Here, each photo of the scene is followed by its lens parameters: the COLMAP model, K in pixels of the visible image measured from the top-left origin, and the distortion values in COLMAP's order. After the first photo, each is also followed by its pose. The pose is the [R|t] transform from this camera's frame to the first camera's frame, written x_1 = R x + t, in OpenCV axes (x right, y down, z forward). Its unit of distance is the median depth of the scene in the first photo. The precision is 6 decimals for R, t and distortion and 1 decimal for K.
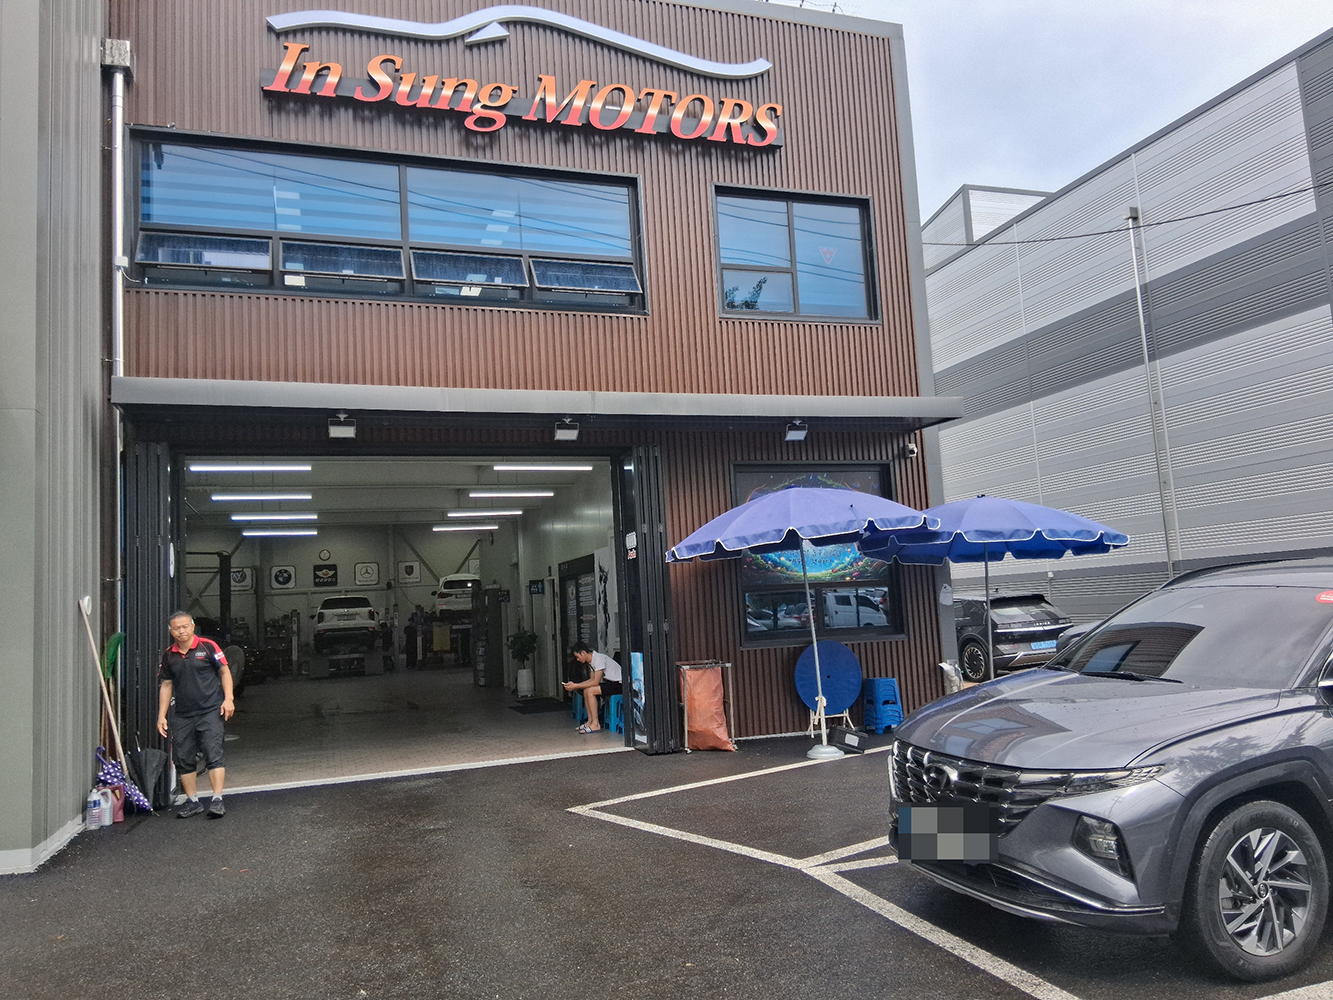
lens RADIAL K [[998.6, 0, 668.3], [0, 998.6, 499.8], [0, 0, 1]] dist [0.015260, -0.053560]
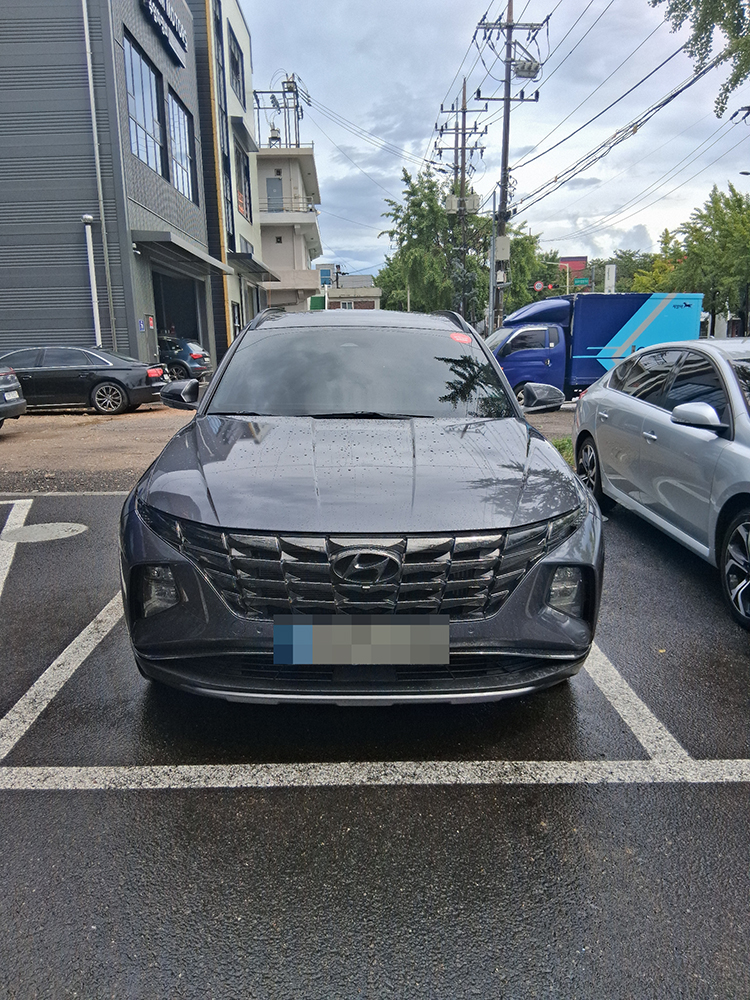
lens RADIAL K [[749.1, 0, 375.7], [0, 749.1, 509.3], [0, 0, 1]] dist [0.015260, -0.053560]
pose [[0.317798, -0.148441, 0.936466, -0.211592], [-0.096215, 0.977522, 0.187601, 0.152637], [-0.943264, -0.149721, 0.296372, 0.886516]]
